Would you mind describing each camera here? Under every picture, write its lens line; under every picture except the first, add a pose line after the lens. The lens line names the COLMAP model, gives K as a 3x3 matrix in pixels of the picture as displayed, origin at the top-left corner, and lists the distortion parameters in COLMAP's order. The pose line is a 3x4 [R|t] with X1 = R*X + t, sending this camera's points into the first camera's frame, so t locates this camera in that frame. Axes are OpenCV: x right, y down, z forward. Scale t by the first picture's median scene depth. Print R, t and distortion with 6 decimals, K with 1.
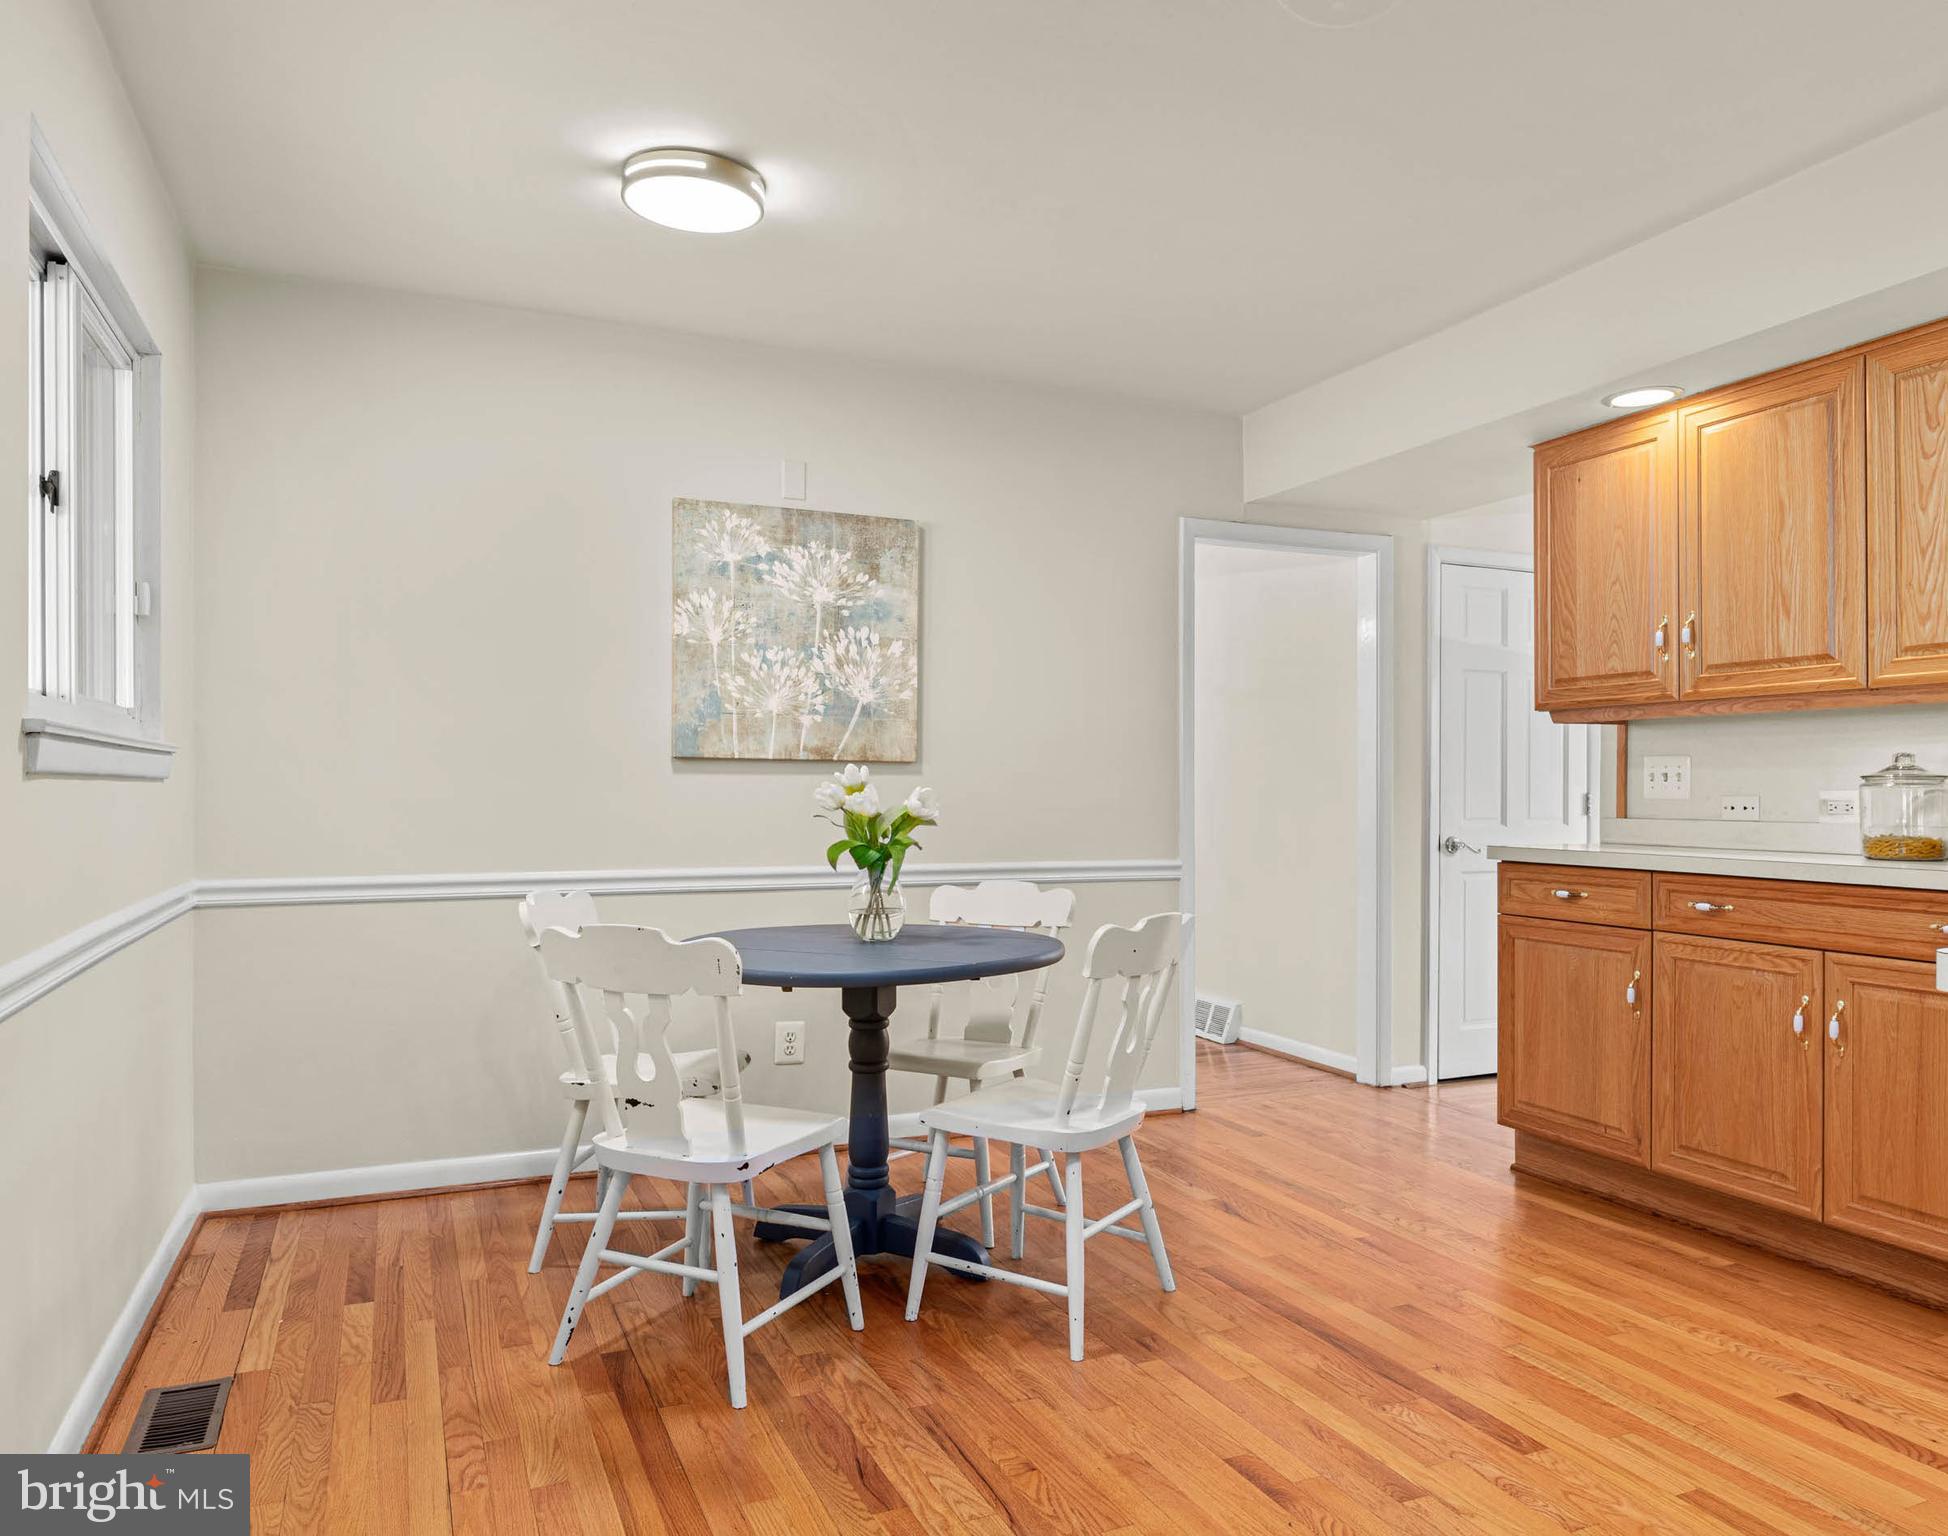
lens RADIAL K [[1349.3, 0, 1005.6], [0, 1349.3, 793.8], [0, 0, 1]] dist [-0.020370, -0.001521]
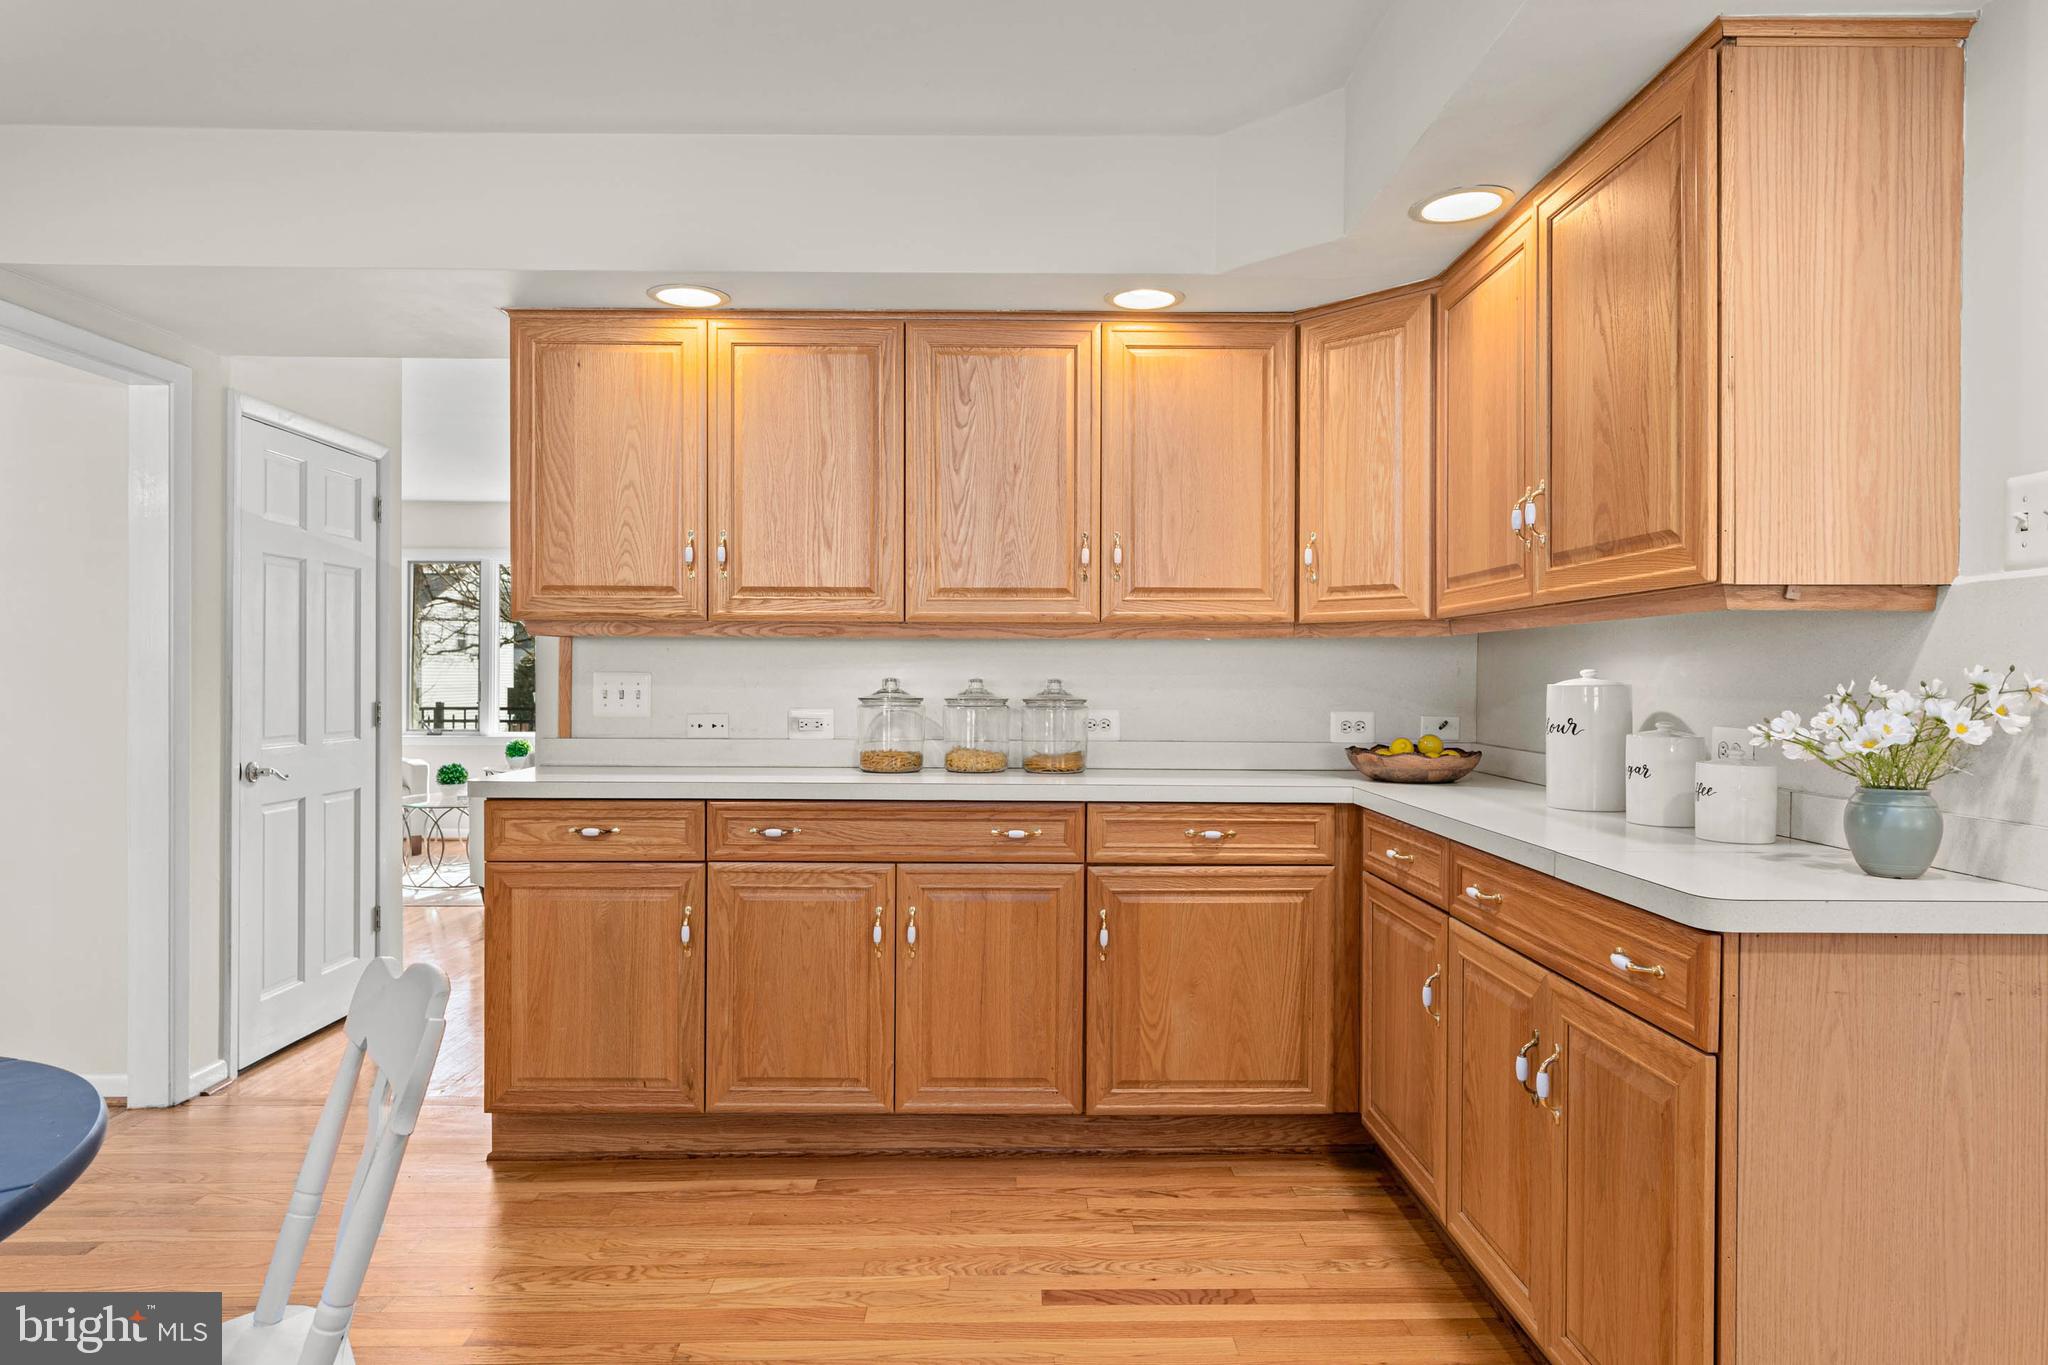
lens RADIAL K [[1189.0, 0, 1024.9], [0, 1189.0, 683.5], [0, 0, 1]] dist [-0.000493, -0.002613]
pose [[0.391932, -0.007026, 0.919967, -0.208516], [-0.002209, 0.999961, 0.008578, -0.032865], [-0.919992, -0.005394, 0.391901, 0.468746]]
